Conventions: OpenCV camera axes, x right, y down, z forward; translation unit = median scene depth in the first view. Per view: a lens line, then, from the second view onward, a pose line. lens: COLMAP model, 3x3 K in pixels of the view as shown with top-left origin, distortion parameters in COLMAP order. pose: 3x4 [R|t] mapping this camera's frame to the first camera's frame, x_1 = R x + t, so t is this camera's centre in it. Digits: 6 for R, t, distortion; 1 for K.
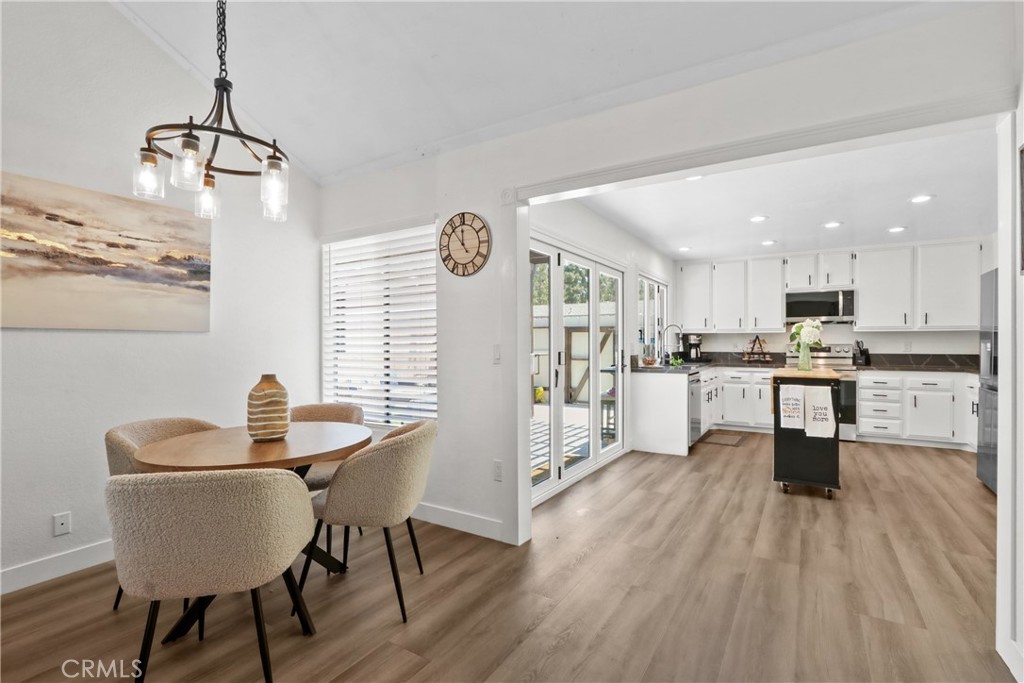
lens RADIAL K [[466.9, 0, 523.1], [0, 466.9, 342.1], [0, 0, 1]] dist [-0.014561, 0.000122]
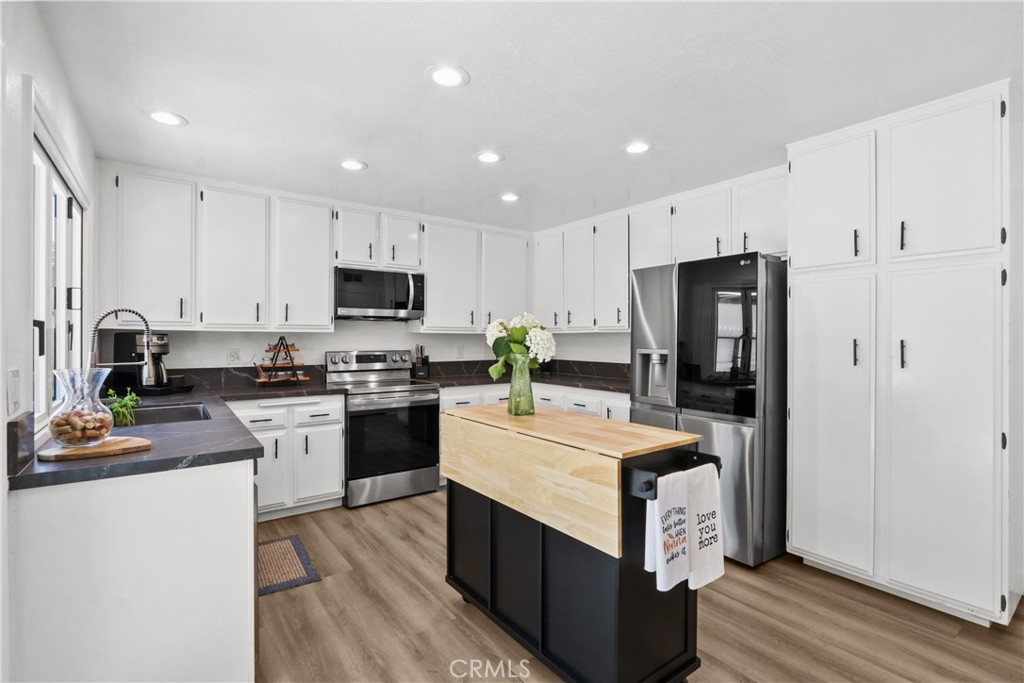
lens RADIAL K [[476.7, 0, 517.0], [0, 476.7, 341.1], [0, 0, 1]] dist [-0.015075, -0.000079]
pose [[0.374496, -0.006006, 0.927209, 0.084657], [-0.004885, 0.999952, 0.008450, -0.016321], [-0.927216, -0.007694, 0.374449, 0.562360]]
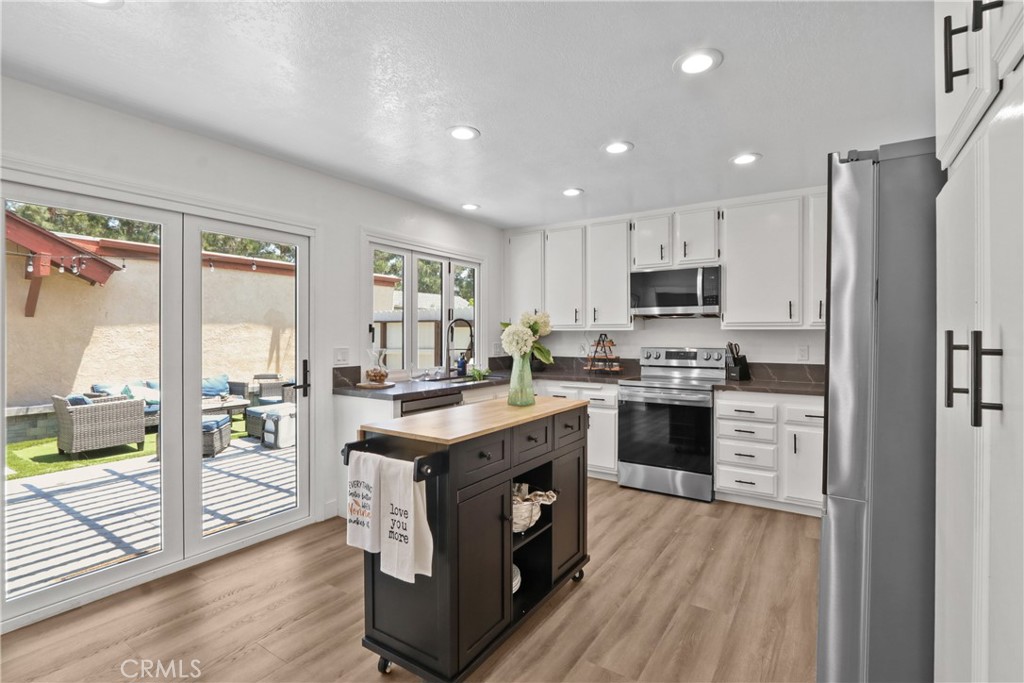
lens RADIAL K [[472.9, 0, 526.3], [0, 472.9, 334.5], [0, 0, 1]] dist [0.001737, 0.000373]
pose [[0.999701, 0.000413, -0.024459, 0.434908], [-0.000390, 0.999999, 0.000959, -0.015614], [0.024459, -0.000949, 0.999700, 0.308937]]
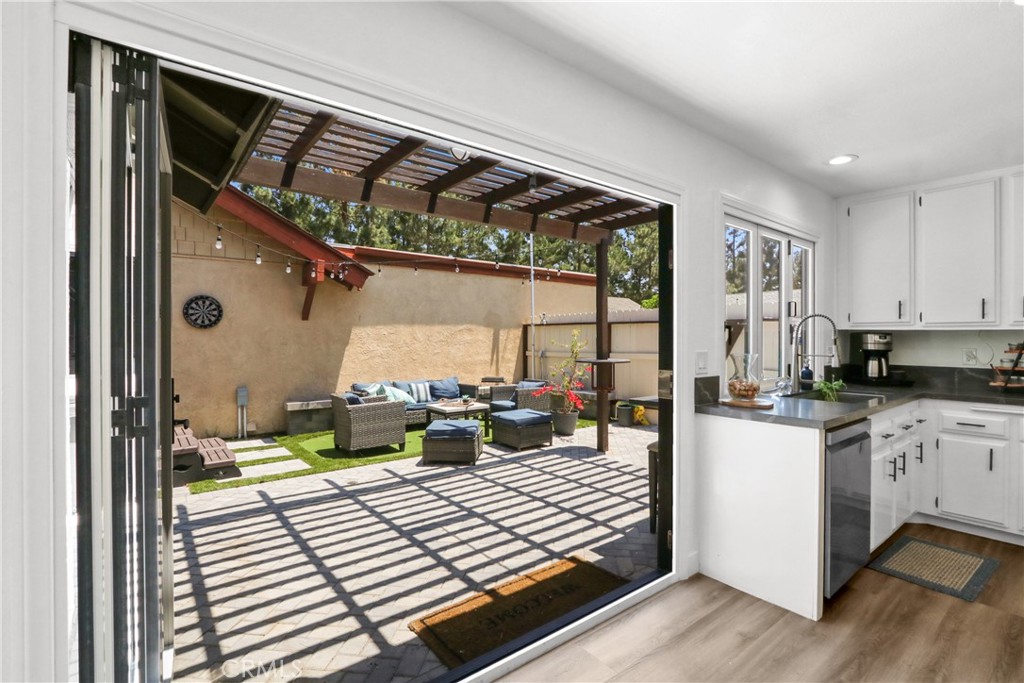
lens RADIAL K [[485.5, 0, 527.7], [0, 485.5, 338.9], [0, 0, 1]] dist [-0.002422, -0.000164]
pose [[0.944742, 0.001899, -0.327808, 0.197536], [-0.000699, 0.999993, 0.003778, -0.012799], [0.327813, -0.003340, 0.944737, 0.396212]]
